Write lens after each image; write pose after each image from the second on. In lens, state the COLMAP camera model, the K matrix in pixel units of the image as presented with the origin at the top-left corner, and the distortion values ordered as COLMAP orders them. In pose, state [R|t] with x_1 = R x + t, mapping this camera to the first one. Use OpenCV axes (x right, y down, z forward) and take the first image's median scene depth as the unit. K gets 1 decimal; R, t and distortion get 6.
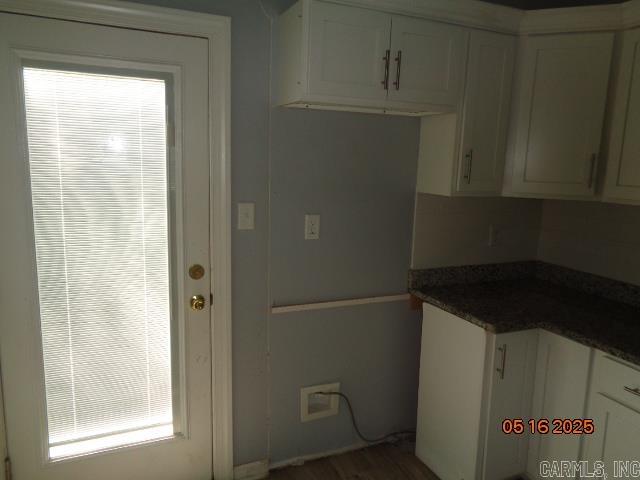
lens RADIAL K [[493.8, 0, 322.0], [0, 493.8, 240.5], [0, 0, 1]] dist [0.025572, -0.010593]
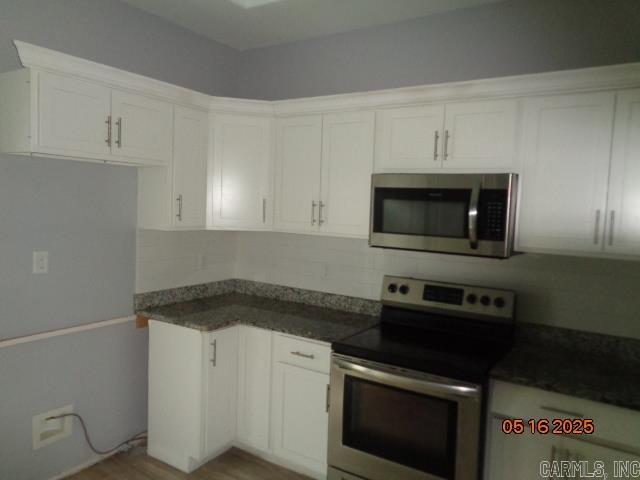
lens RADIAL K [[493.8, 0, 323.0], [0, 493.8, 237.4], [0, 0, 1]] dist [0.025572, -0.010593]
pose [[0.839275, -0.035939, 0.542518, -0.084875], [0.080050, 0.995107, -0.057916, 0.030199], [-0.537782, 0.092036, 0.838045, -0.251695]]
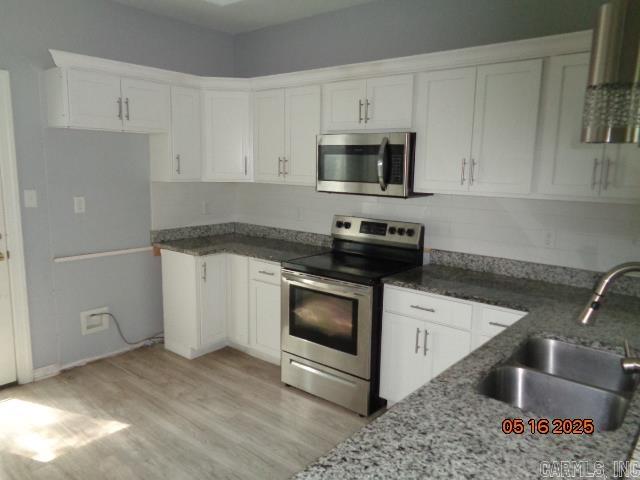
lens RADIAL K [[493.8, 0, 320.5], [0, 493.8, 237.4], [0, 0, 1]] dist [0.025572, -0.010593]
pose [[0.899338, -0.078167, 0.430211, -0.016887], [0.082273, 0.996568, 0.009083, 0.115398], [-0.429445, 0.027226, 0.902682, -0.679005]]
